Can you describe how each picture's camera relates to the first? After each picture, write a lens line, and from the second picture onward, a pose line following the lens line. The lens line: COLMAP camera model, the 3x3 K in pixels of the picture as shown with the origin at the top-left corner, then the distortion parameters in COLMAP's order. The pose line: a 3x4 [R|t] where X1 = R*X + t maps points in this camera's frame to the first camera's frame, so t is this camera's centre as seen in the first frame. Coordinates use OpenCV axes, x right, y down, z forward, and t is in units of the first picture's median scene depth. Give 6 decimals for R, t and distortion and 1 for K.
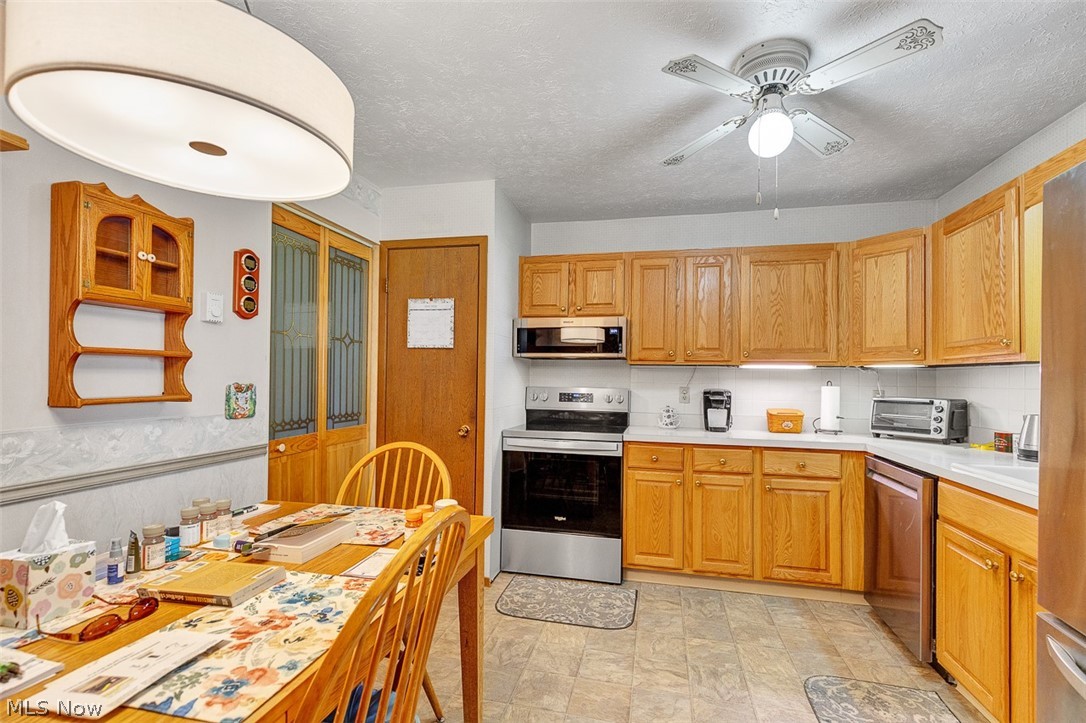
lens RADIAL K [[493.3, 0, 540.6], [0, 493.3, 367.9], [0, 0, 1]] dist [0.009018, -0.000274]
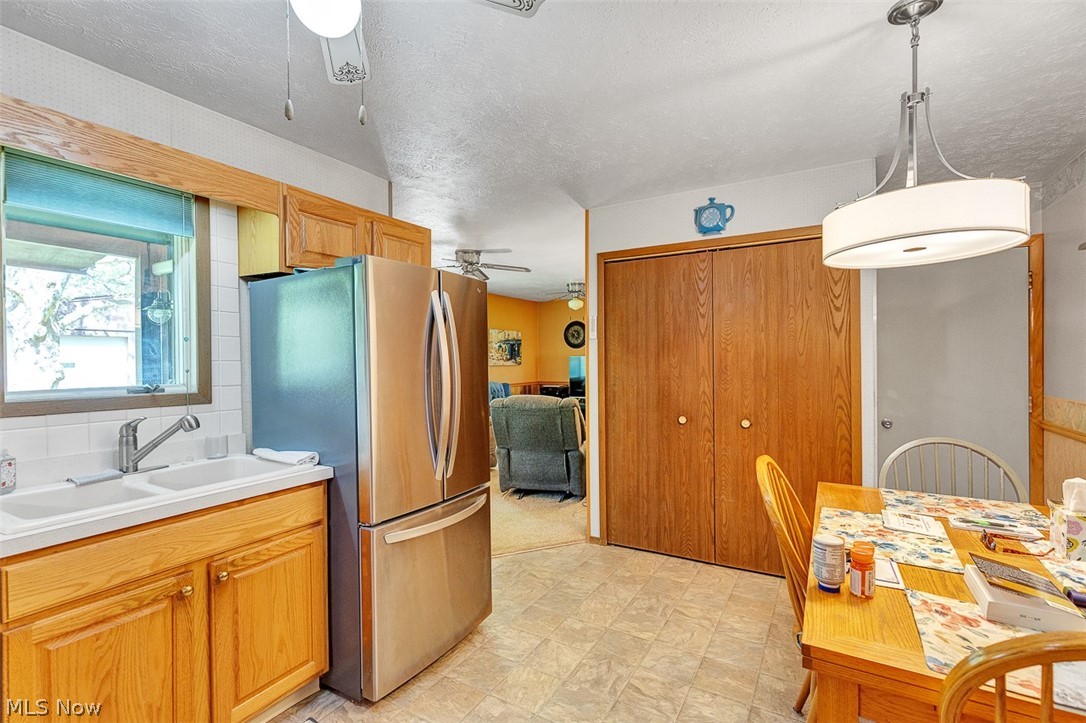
lens RADIAL K [[492.8, 0, 543.0], [0, 492.8, 361.5], [0, 0, 1]] dist [0.004651, -0.000402]
pose [[-0.946555, -0.002767, 0.322530, -0.006355], [-0.005725, 0.999950, -0.008223, -0.013107], [-0.322491, -0.009630, -0.946524, 0.962592]]
